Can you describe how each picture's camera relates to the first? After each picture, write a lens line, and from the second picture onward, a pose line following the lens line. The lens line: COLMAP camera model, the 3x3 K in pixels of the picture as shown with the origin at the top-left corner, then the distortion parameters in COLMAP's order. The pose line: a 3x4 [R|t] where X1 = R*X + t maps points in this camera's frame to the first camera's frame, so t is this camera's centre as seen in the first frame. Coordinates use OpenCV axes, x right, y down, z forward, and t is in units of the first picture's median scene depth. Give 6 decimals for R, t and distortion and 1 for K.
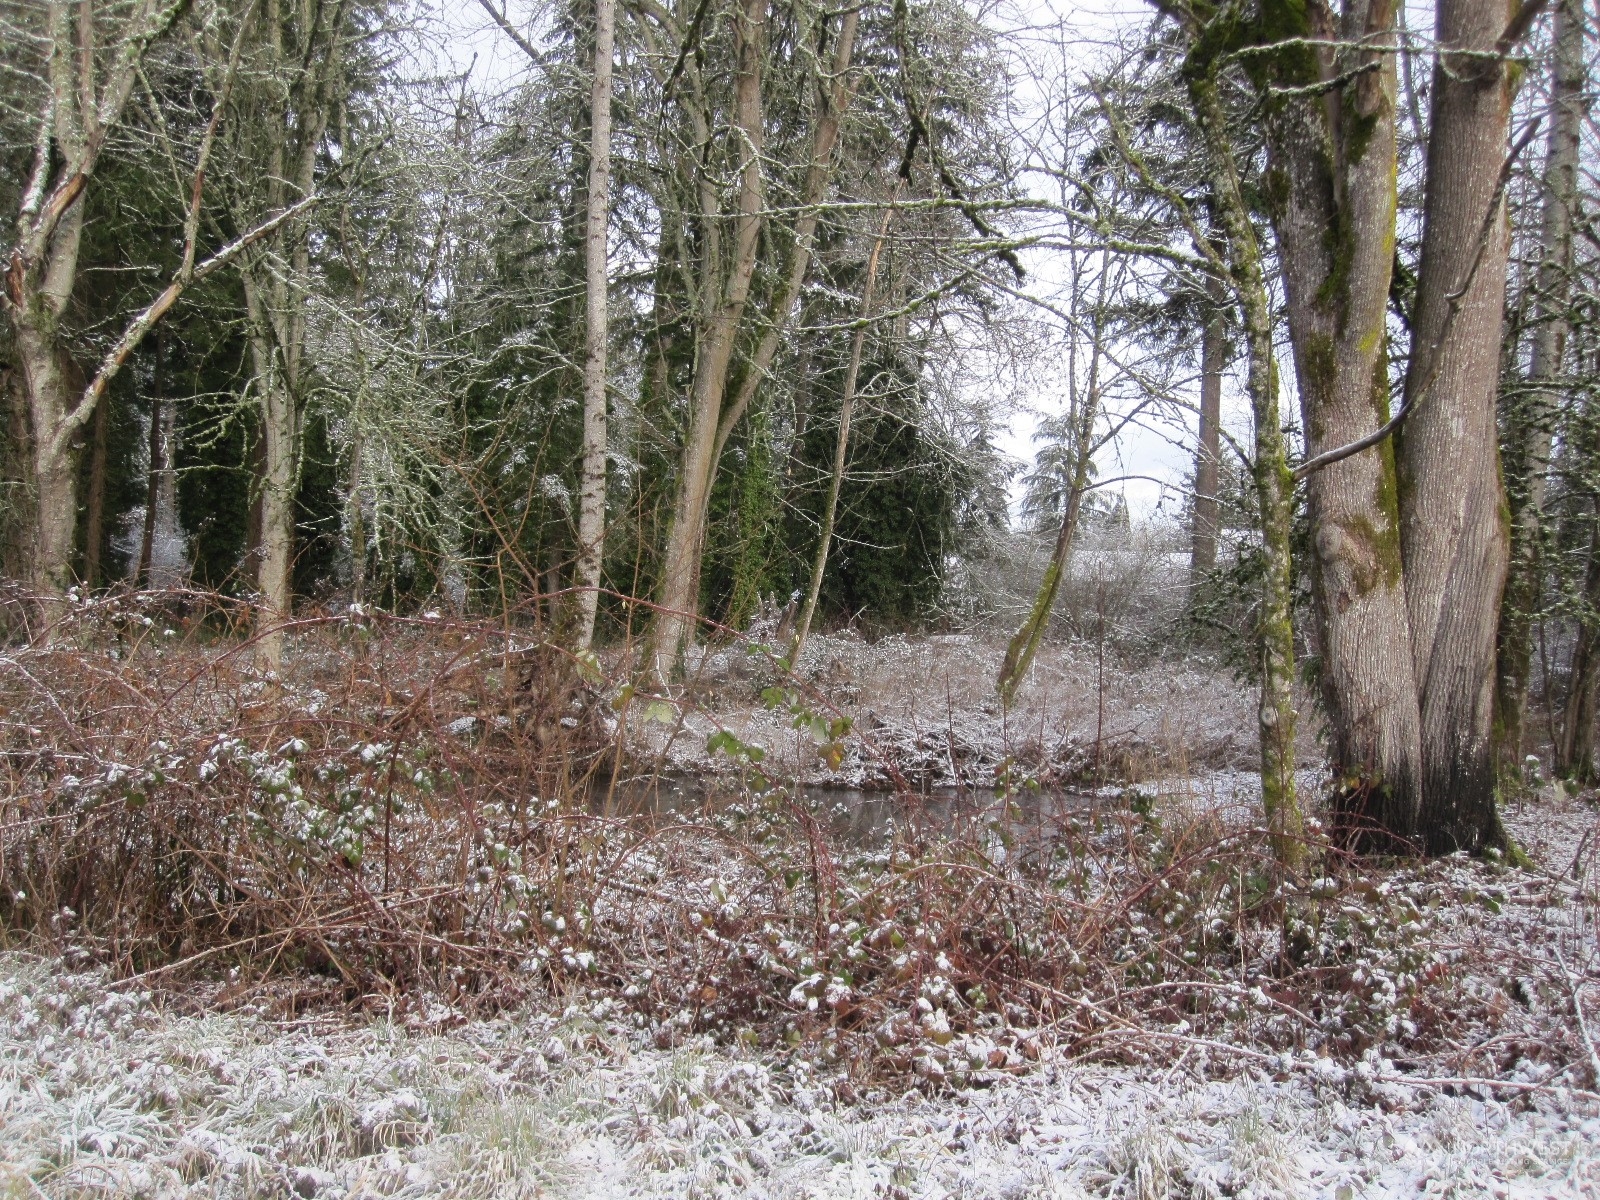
lens RADIAL K [[1572.4, 0, 807.2], [0, 1572.4, 601.0], [0, 0, 1]] dist [-0.059332, 0.000000]
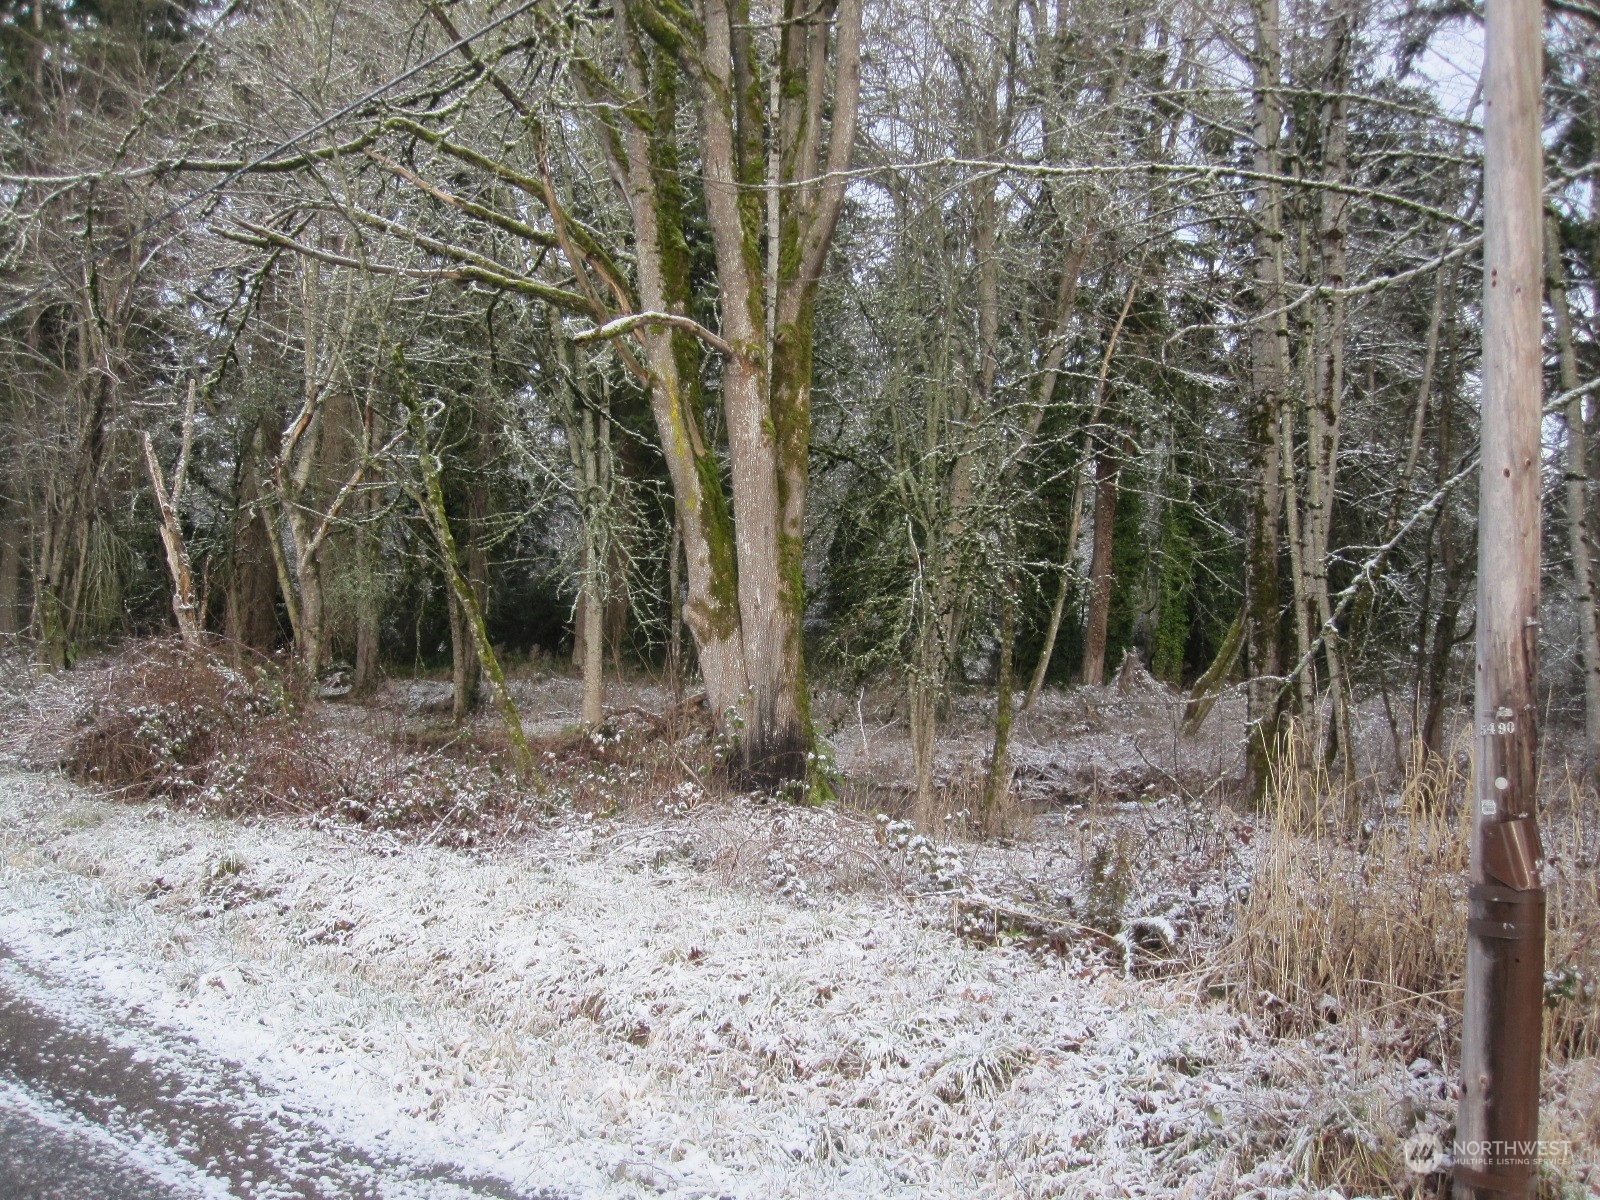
lens RADIAL K [[1572.4, 0, 798.6], [0, 1572.4, 603.2], [0, 0, 1]] dist [-0.059332, 0.000000]
pose [[0.897904, -0.008216, -0.440115, 0.494944], [-0.007330, 0.999408, -0.033611, 0.003791], [0.440131, 0.033406, 0.897312, -0.226157]]
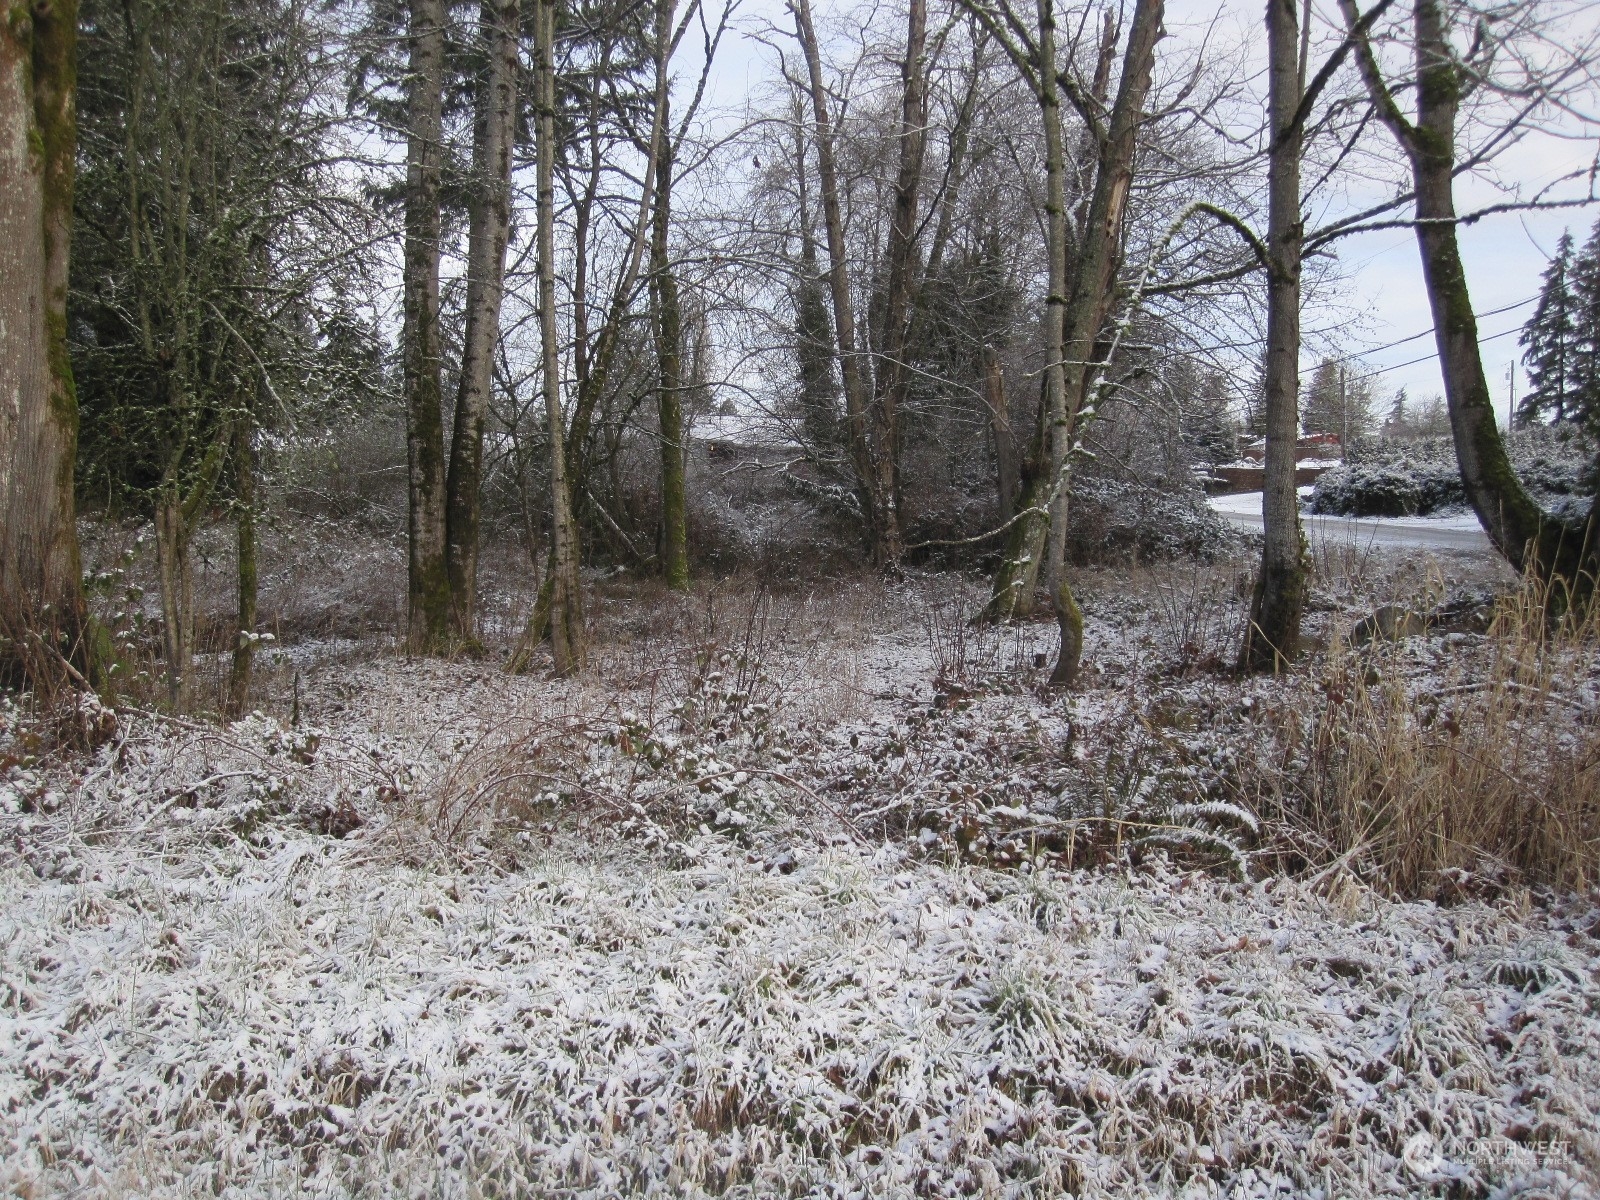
lens RADIAL K [[1572.4, 0, 792.2], [0, 1572.4, 603.1], [0, 0, 1]] dist [-0.059332, 0.000000]
pose [[0.944457, -0.028000, 0.327441, 0.233891], [0.002669, 0.996984, 0.077555, 0.001922], [-0.328625, -0.072373, 0.941684, -0.115482]]
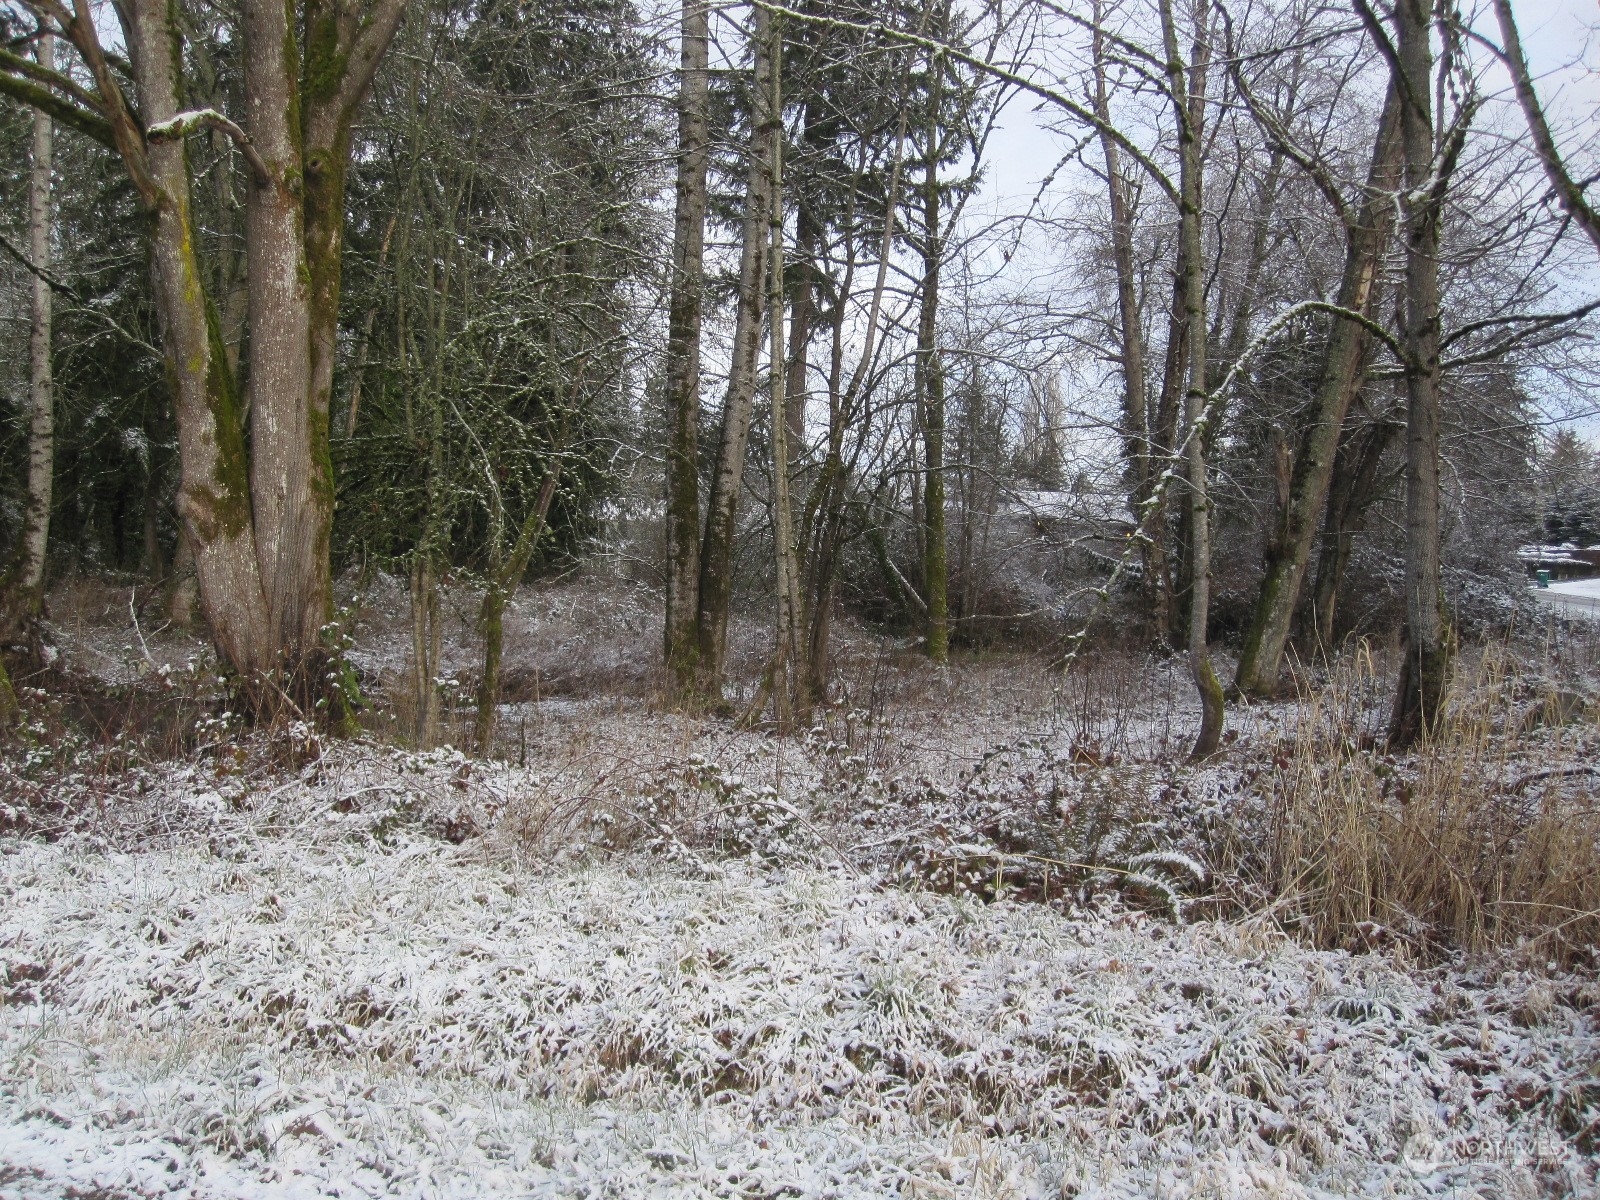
lens RADIAL K [[1572.4, 0, 787.8], [0, 1572.4, 597.7], [0, 0, 1]] dist [-0.059332, 0.000000]
pose [[0.994293, 0.008191, 0.106367, 0.290340], [-0.011326, 0.999518, 0.028899, -0.000062], [-0.106079, -0.029938, 0.993907, -0.186807]]
